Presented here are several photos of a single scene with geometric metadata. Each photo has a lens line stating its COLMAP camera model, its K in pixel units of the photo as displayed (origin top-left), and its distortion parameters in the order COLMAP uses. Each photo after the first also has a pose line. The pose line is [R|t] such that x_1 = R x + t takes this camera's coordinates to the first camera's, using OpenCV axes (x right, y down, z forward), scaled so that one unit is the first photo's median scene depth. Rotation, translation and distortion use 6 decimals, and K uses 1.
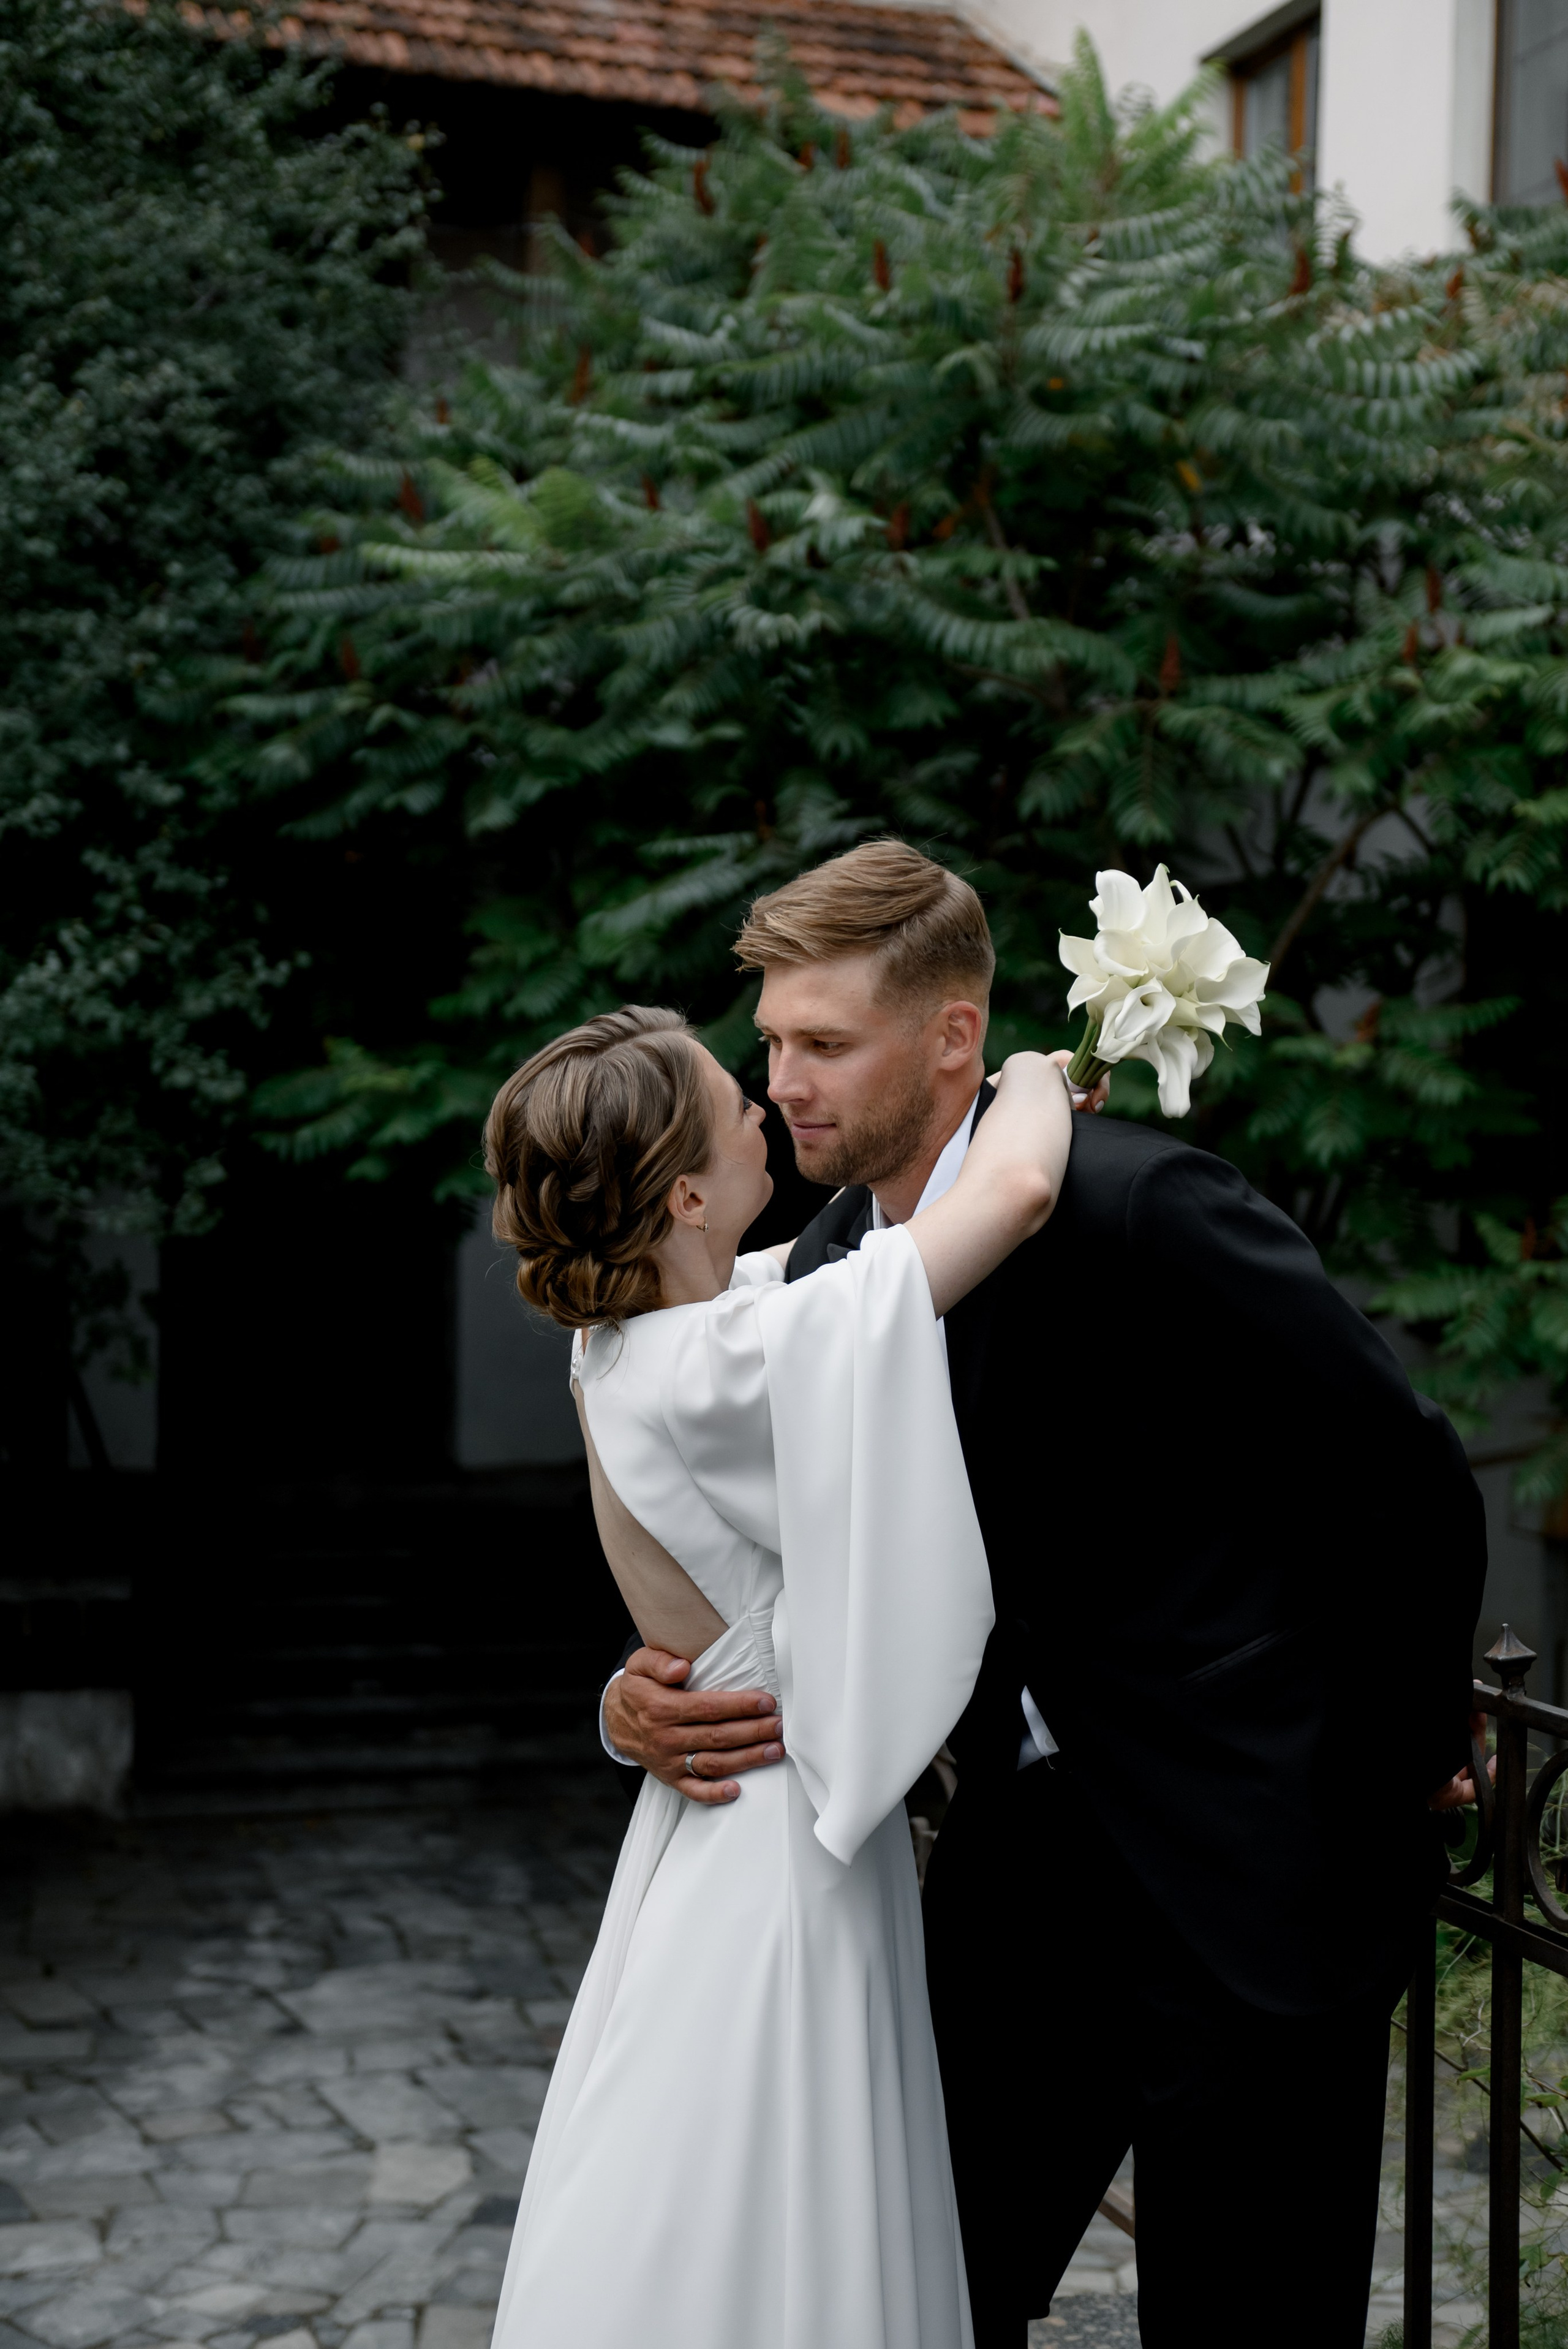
lens RADIAL K [[3433.8, 0, 784.0], [0, 3433.8, 1174.5], [0, 0, 1]] dist [0.132103, -0.142449]
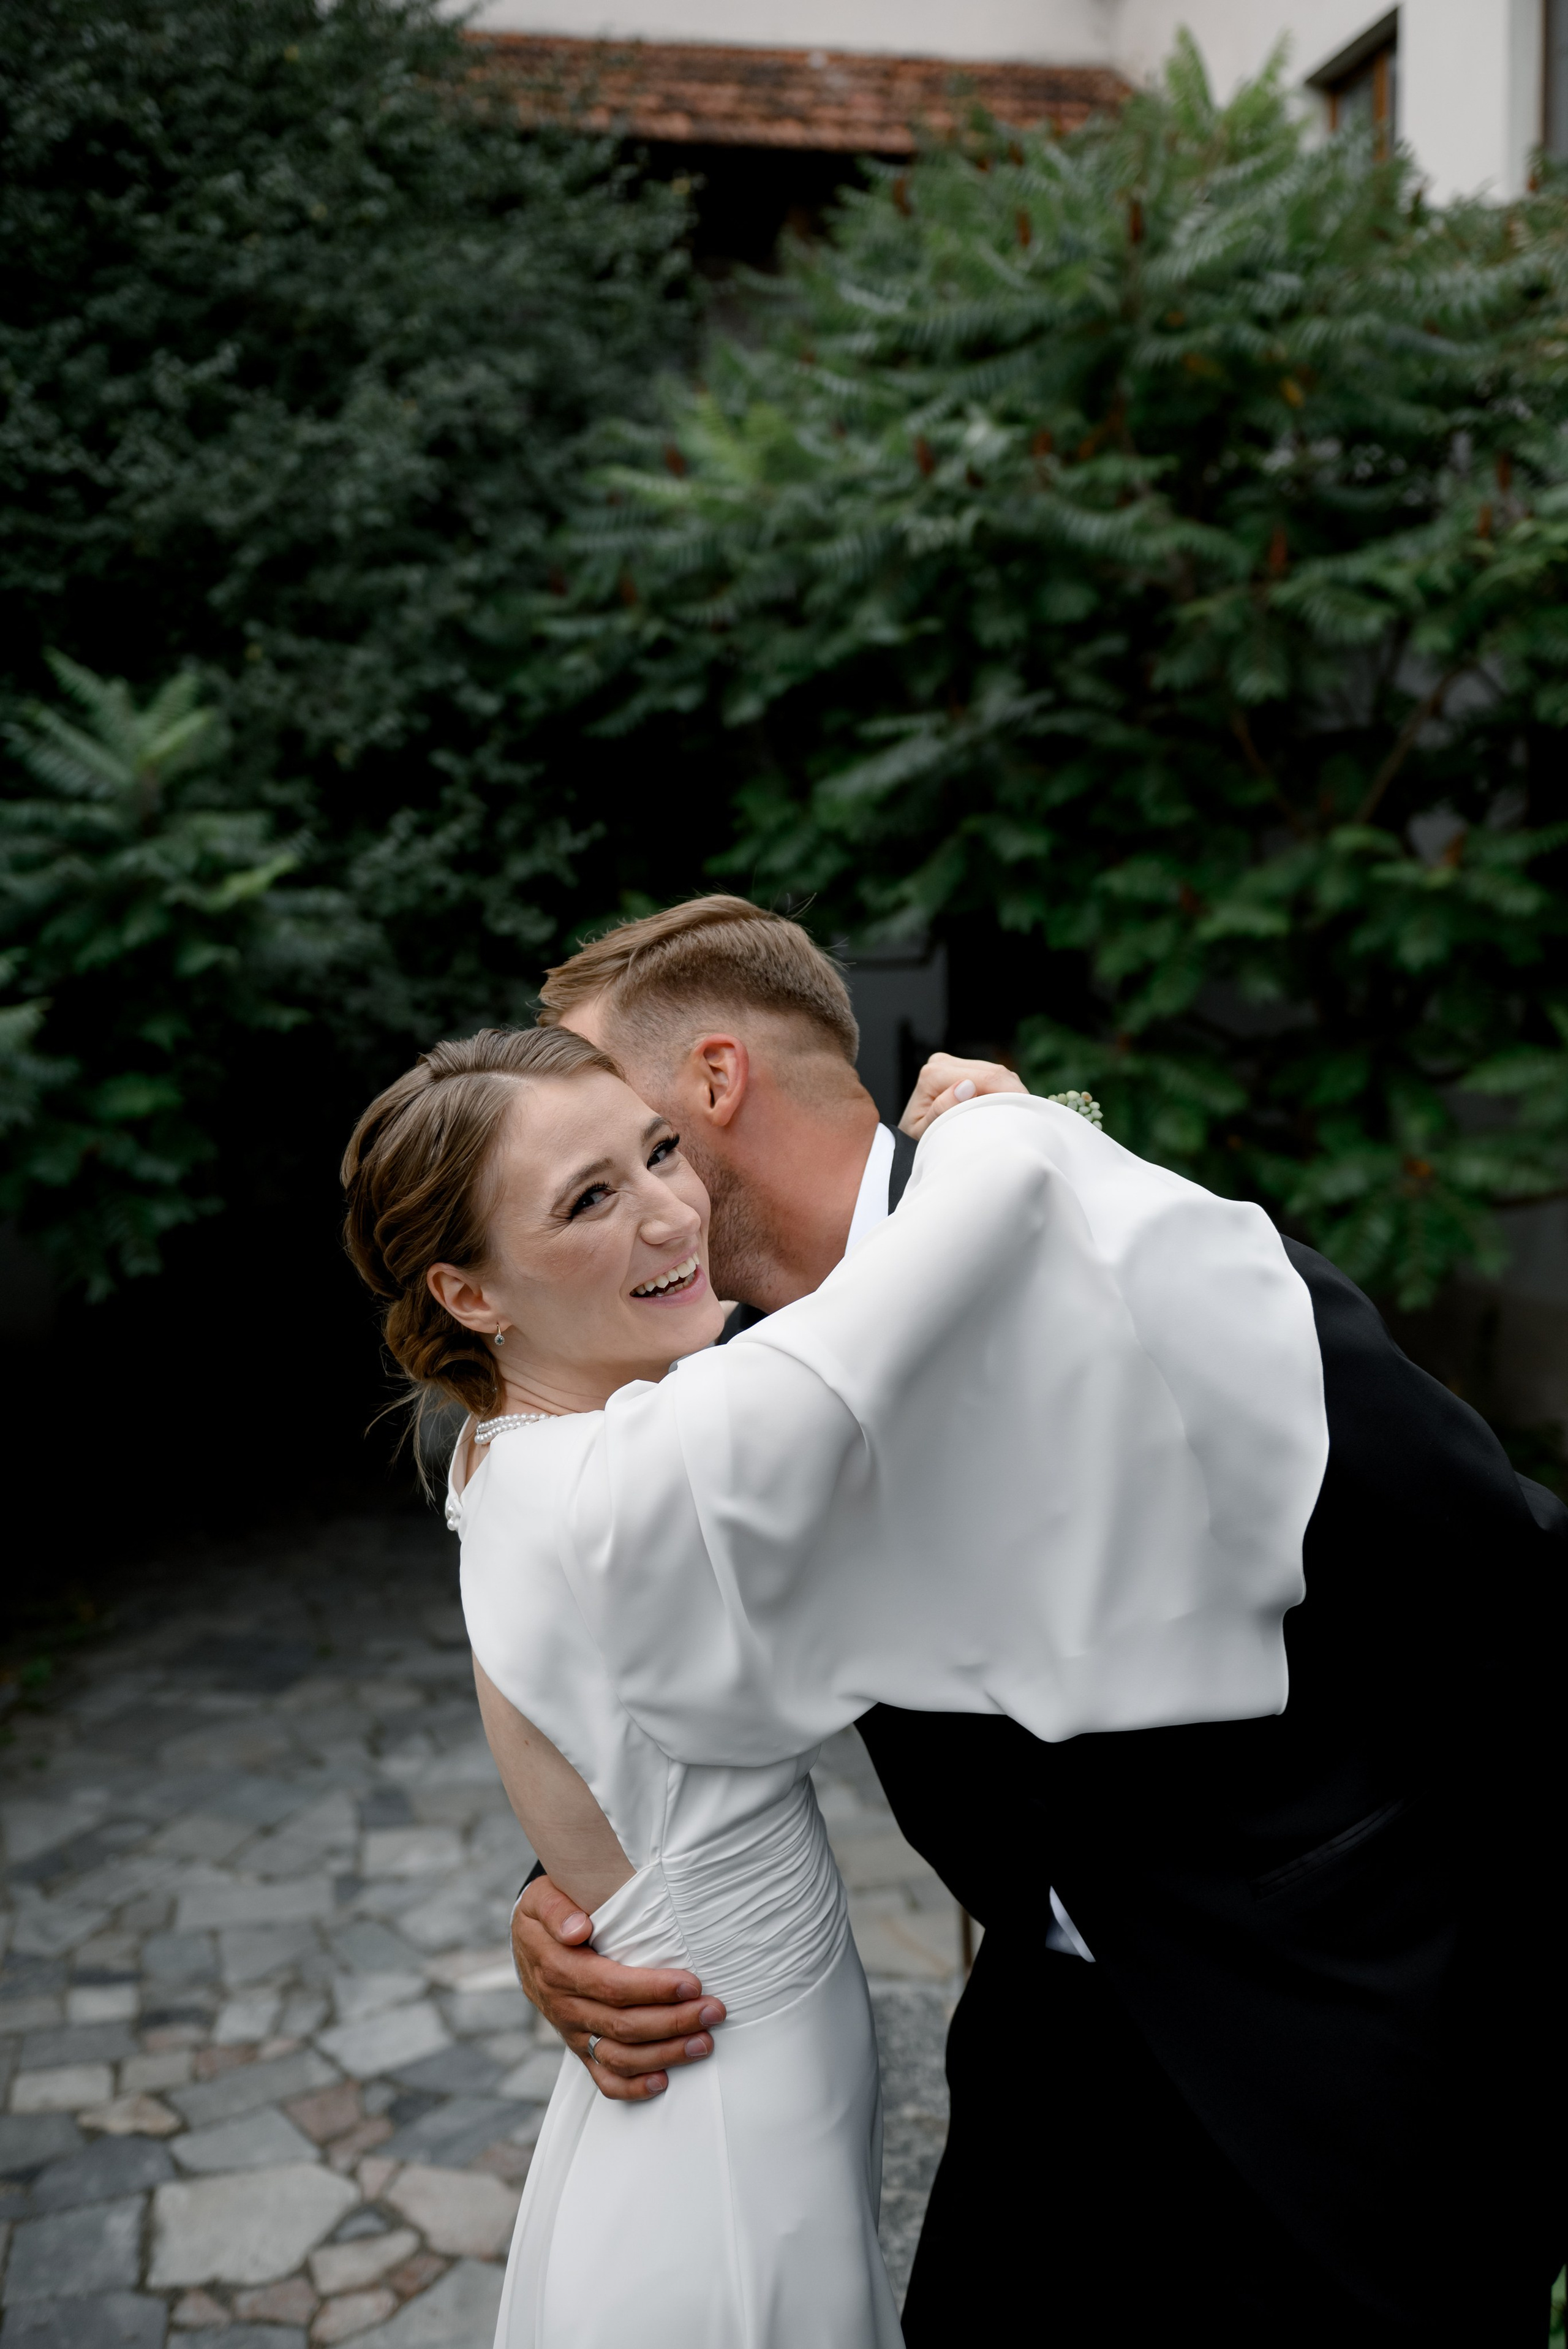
lens RADIAL K [[2317.9, 0, 784.0], [0, 2317.9, 1174.5], [0, 0, 1]] dist [-0.018325, 0.005565]
pose [[0.993190, -0.032394, -0.111908, 0.021675], [0.043582, 0.994130, 0.099027, -0.018469], [0.108044, -0.103230, 0.988772, 0.152380]]
